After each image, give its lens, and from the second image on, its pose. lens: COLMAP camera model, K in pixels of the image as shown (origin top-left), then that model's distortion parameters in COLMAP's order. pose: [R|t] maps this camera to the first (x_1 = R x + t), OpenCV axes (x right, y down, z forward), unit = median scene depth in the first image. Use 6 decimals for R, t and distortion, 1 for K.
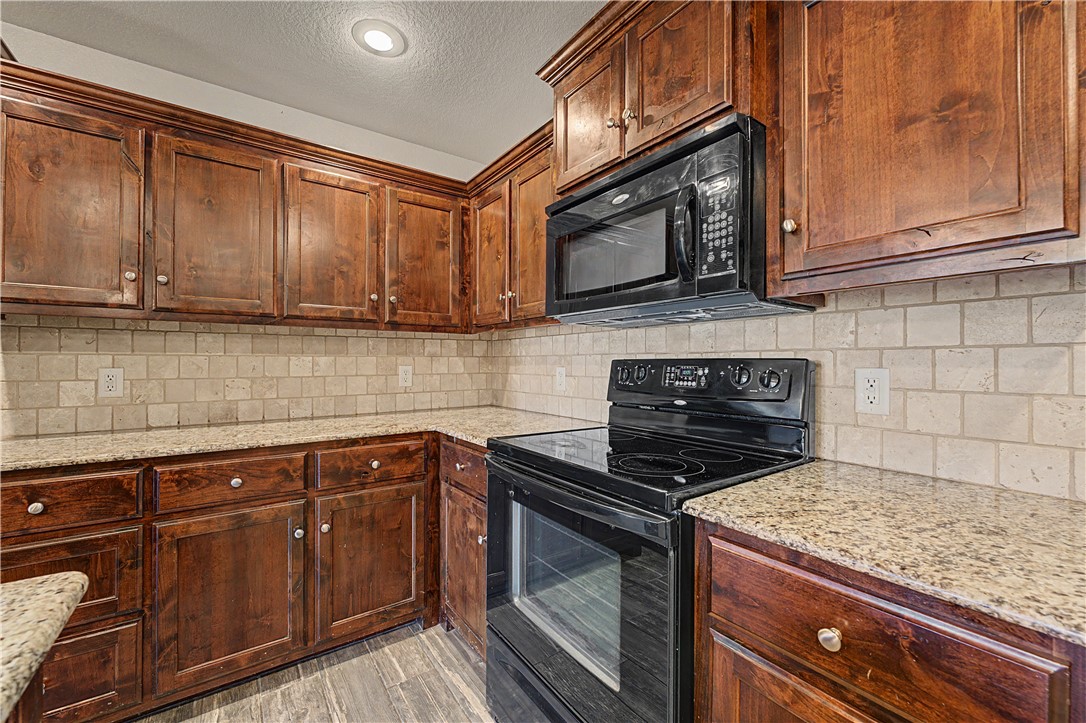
lens RADIAL K [[434.0, 0, 543.7], [0, 434.0, 361.1], [0, 0, 1]] dist [-0.002098, 0.000547]
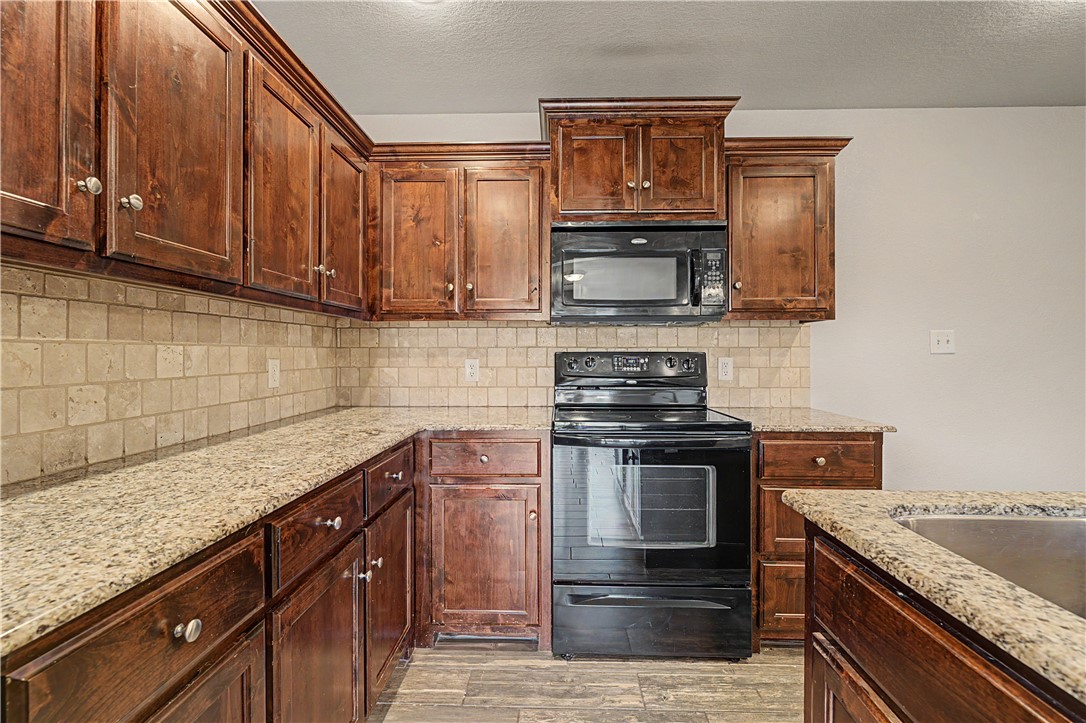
lens RADIAL K [[482.7, 0, 543.7], [0, 482.7, 355.2], [0, 0, 1]] dist [0.001496, 0.000023]
pose [[0.605151, -0.002238, 0.796107, -0.932200], [-0.002131, 0.999988, 0.004431, -0.000763], [-0.796108, -0.004378, 0.605139, 0.203795]]
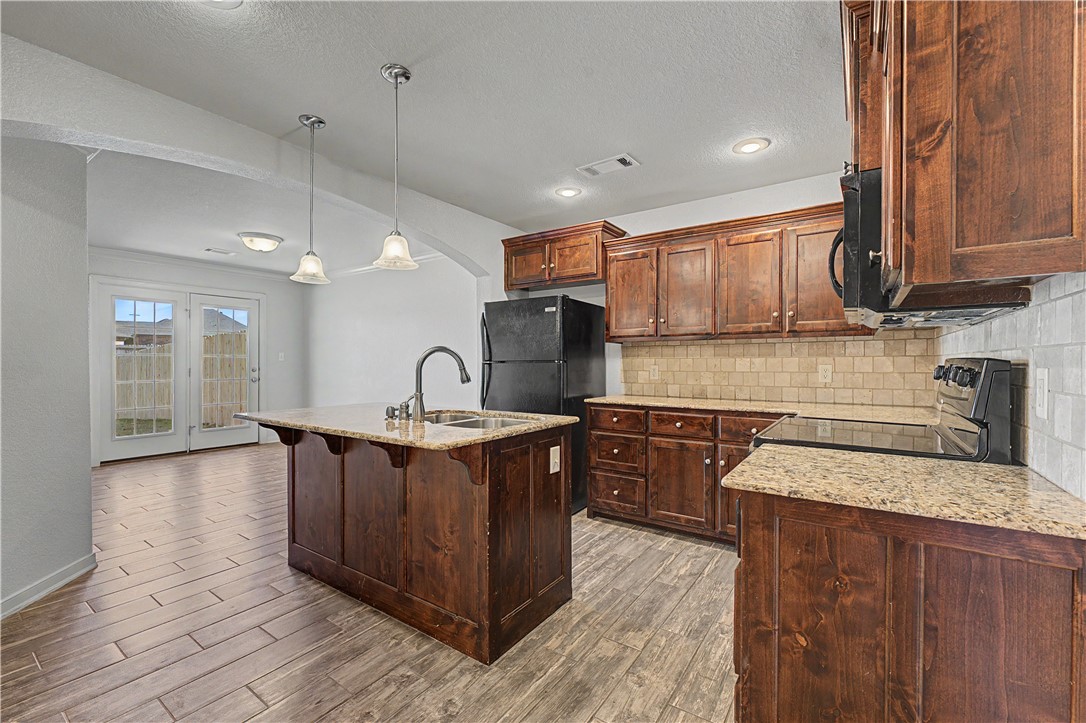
lens RADIAL K [[458.6, 0, 539.6], [0, 458.6, 365.0], [0, 0, 1]] dist [-0.002516, 0.000208]
pose [[0.328019, 0.004682, -0.944660, 0.822646], [0.004627, 0.999968, 0.006562, -0.000763], [0.944660, -0.006523, 0.327987, -0.200056]]
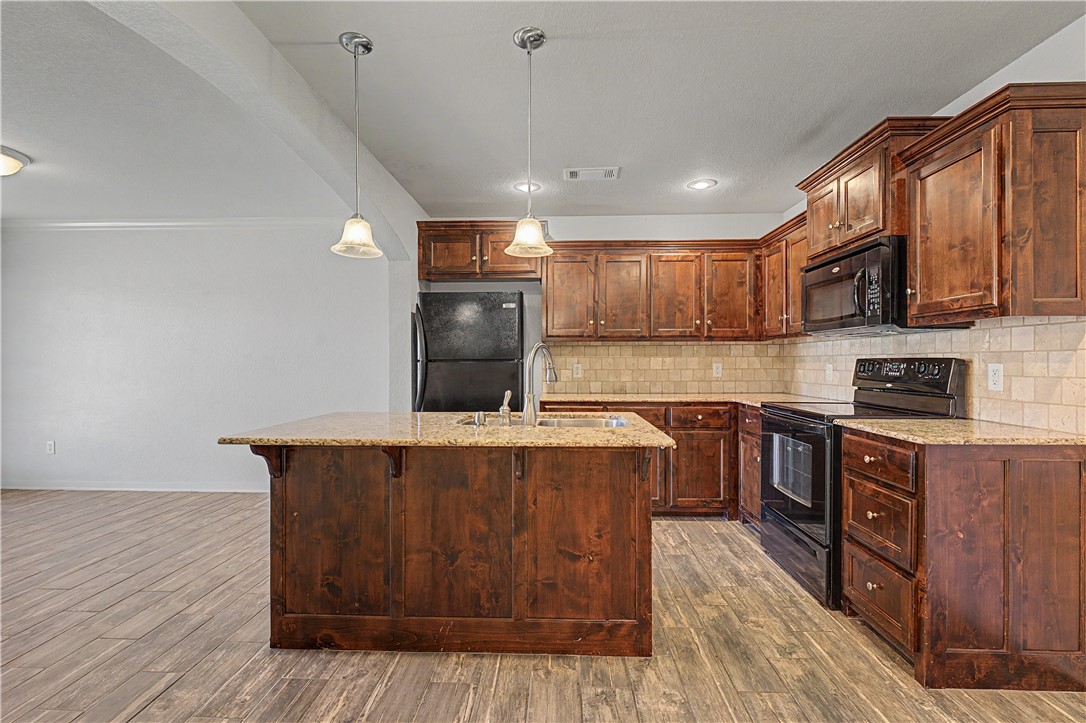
lens RADIAL K [[489.4, 0, 540.9], [0, 489.4, 361.4], [0, 0, 1]] dist [0.000241, -0.000205]
pose [[0.788731, -0.002075, -0.614735, 0.332090], [0.004072, 0.999990, 0.001849, -0.001633], [0.614725, -0.003961, 0.788731, -0.982276]]
